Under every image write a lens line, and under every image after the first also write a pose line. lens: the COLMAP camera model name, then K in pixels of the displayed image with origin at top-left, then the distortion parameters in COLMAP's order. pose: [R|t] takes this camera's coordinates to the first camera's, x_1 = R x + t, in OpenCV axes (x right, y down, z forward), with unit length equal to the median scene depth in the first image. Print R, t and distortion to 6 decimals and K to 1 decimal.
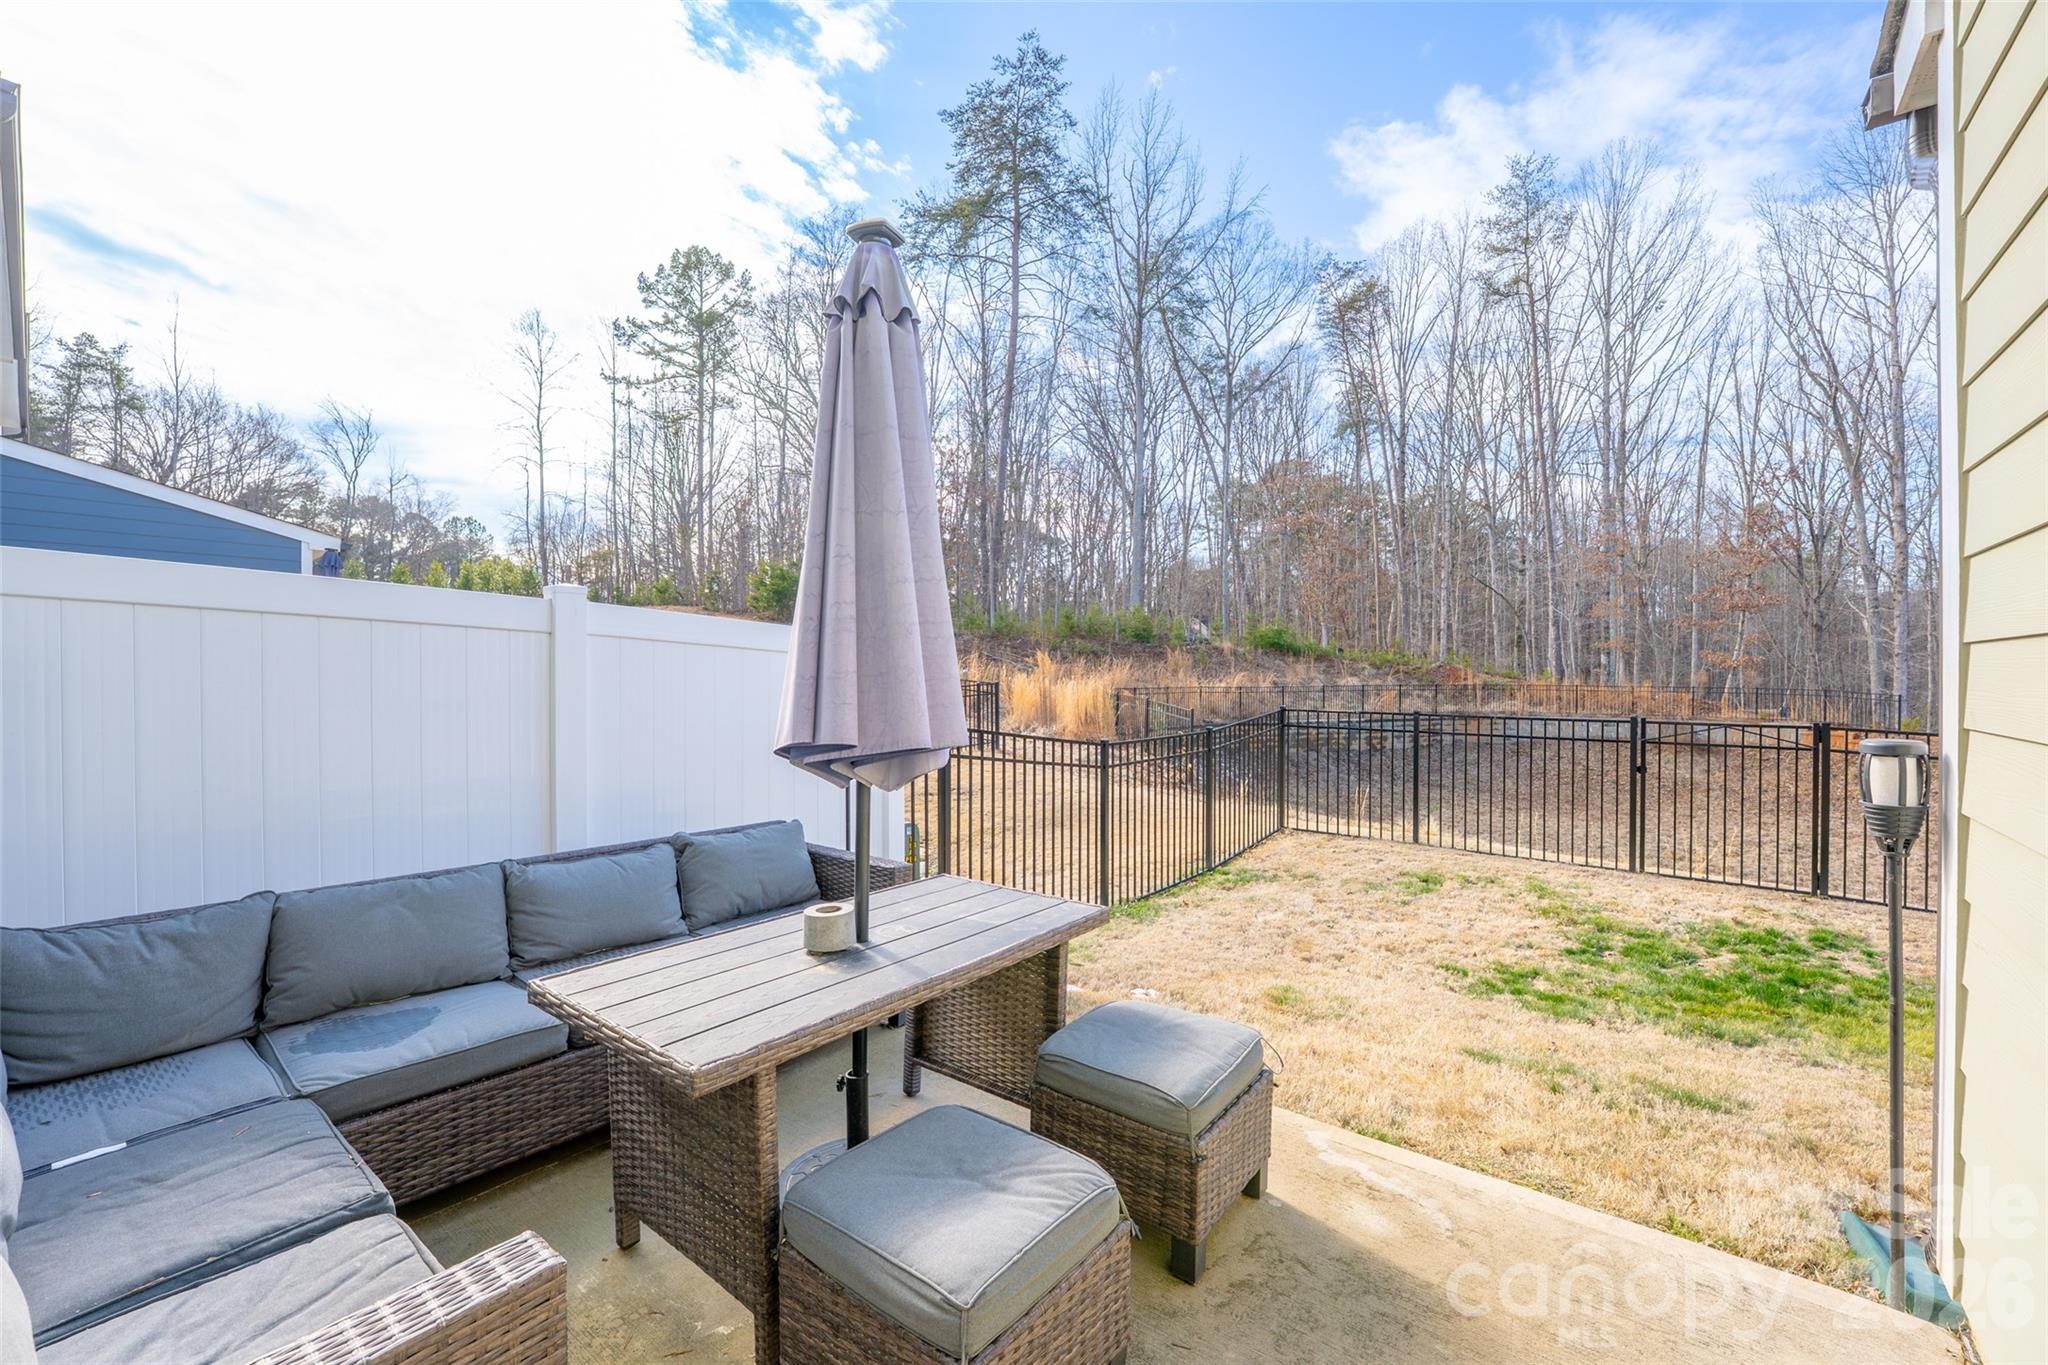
lens RADIAL K [[847.0, 0, 1006.0], [0, 847.0, 672.0], [0, 0, 1]] dist [-0.025473, 0.001070]
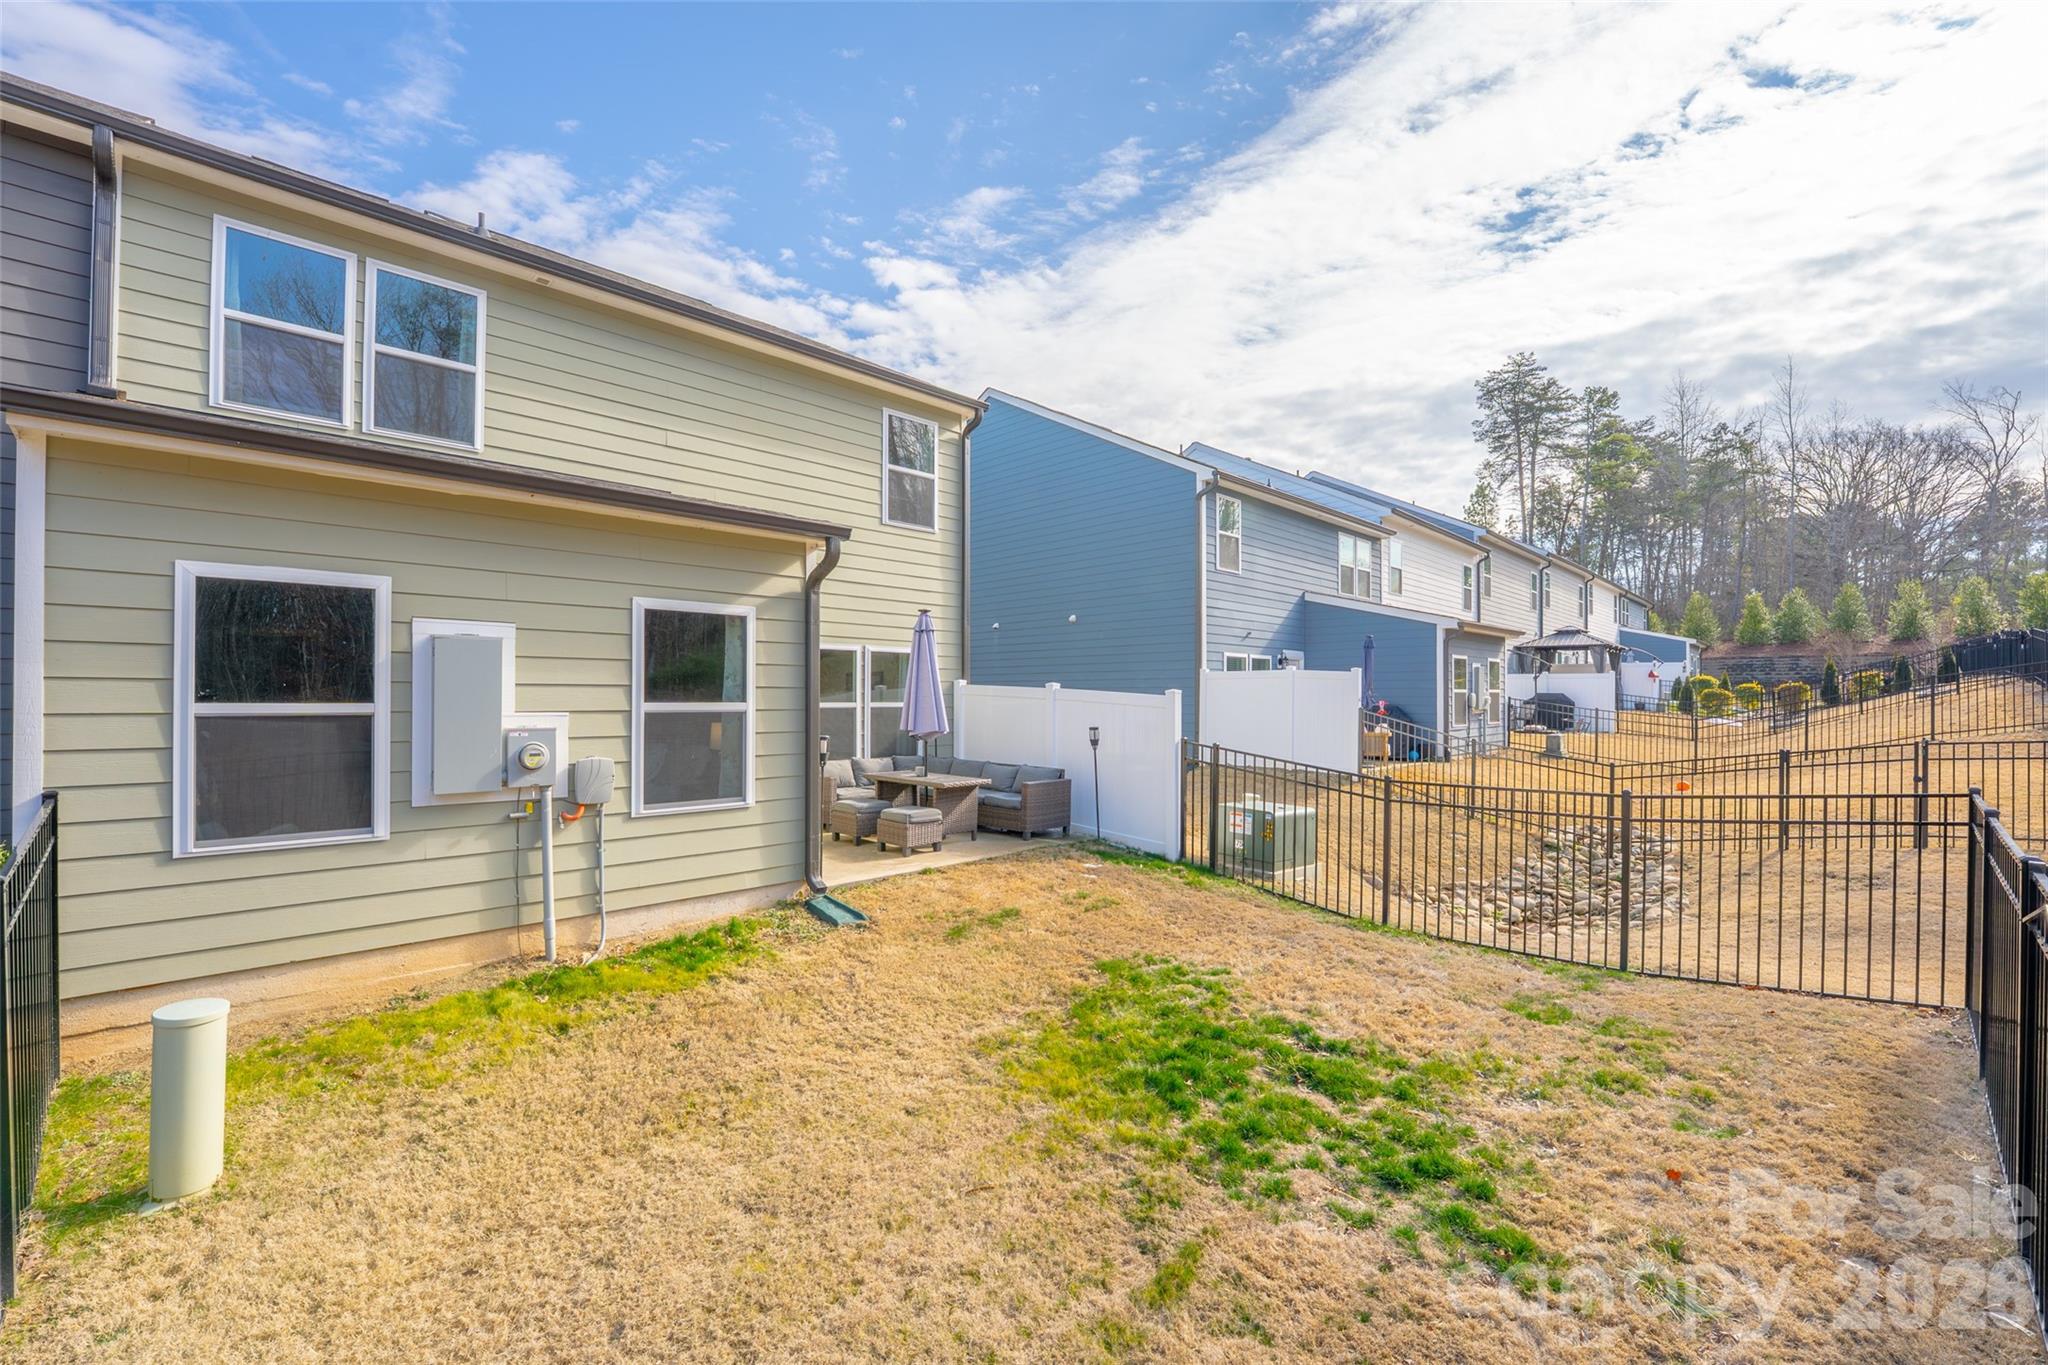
lens RADIAL K [[847.0, 0, 1030.2], [0, 847.0, 695.2], [0, 0, 1]] dist [-0.025473, 0.001070]
pose [[-0.083008, -0.002872, -0.996545, 0.208792], [-0.004115, 0.999988, -0.002539, -0.004281], [0.996540, 0.003890, -0.083019, 0.097690]]
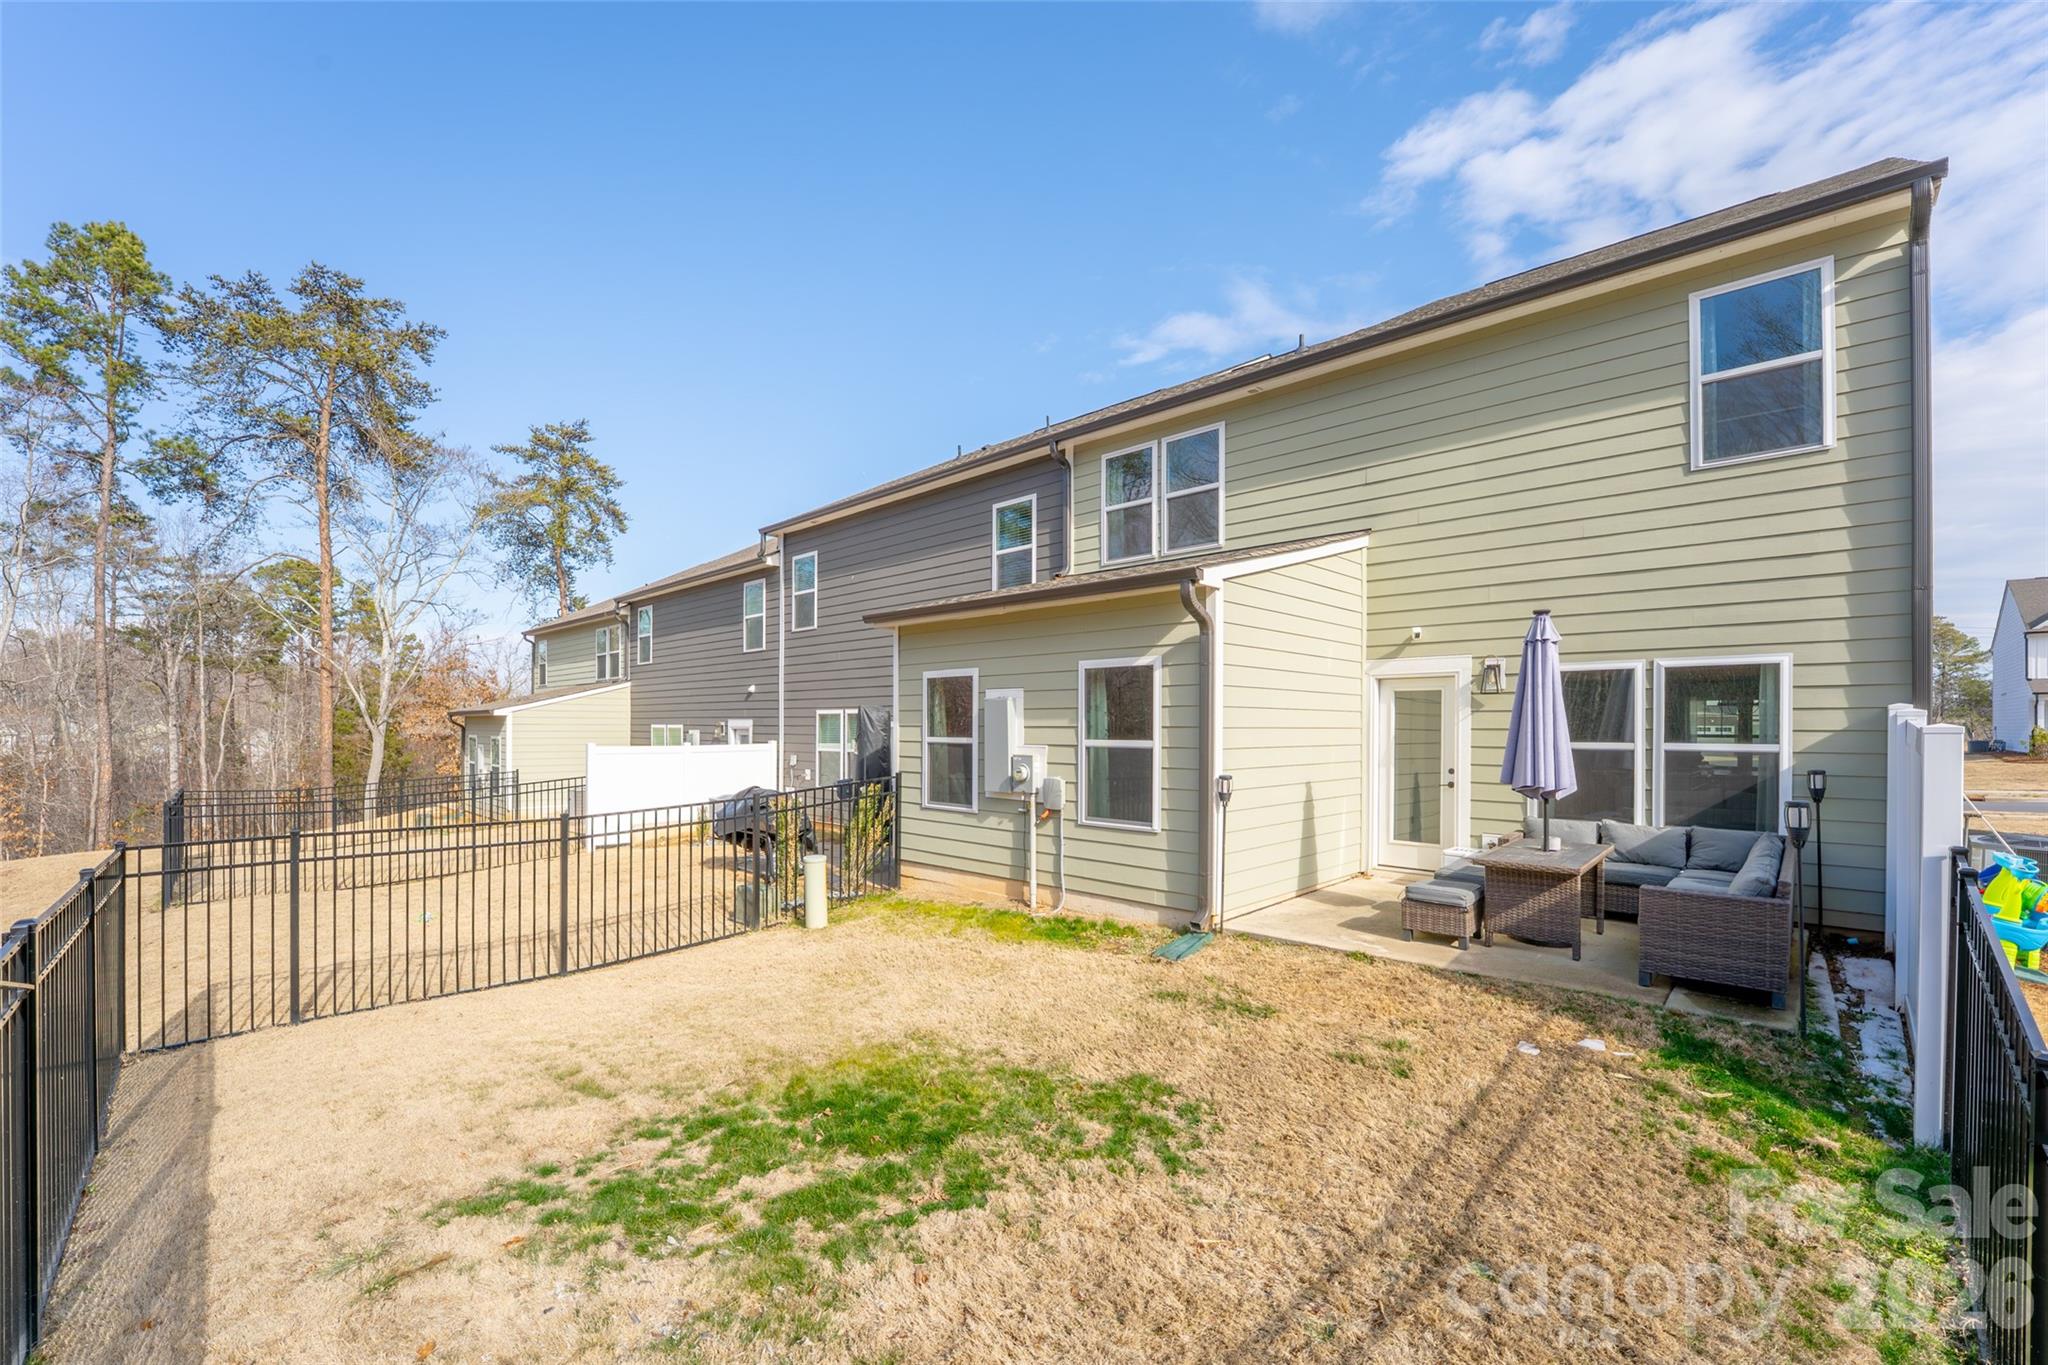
lens RADIAL K [[847.0, 0, 1004.2], [0, 847.0, 726.3], [0, 0, 1]] dist [-0.025473, 0.001070]
pose [[-0.996588, 0.001433, 0.082523, 0.076907], [0.001861, 0.999985, 0.005115, -0.007108], [-0.082515, 0.005251, -0.996576, 0.210861]]
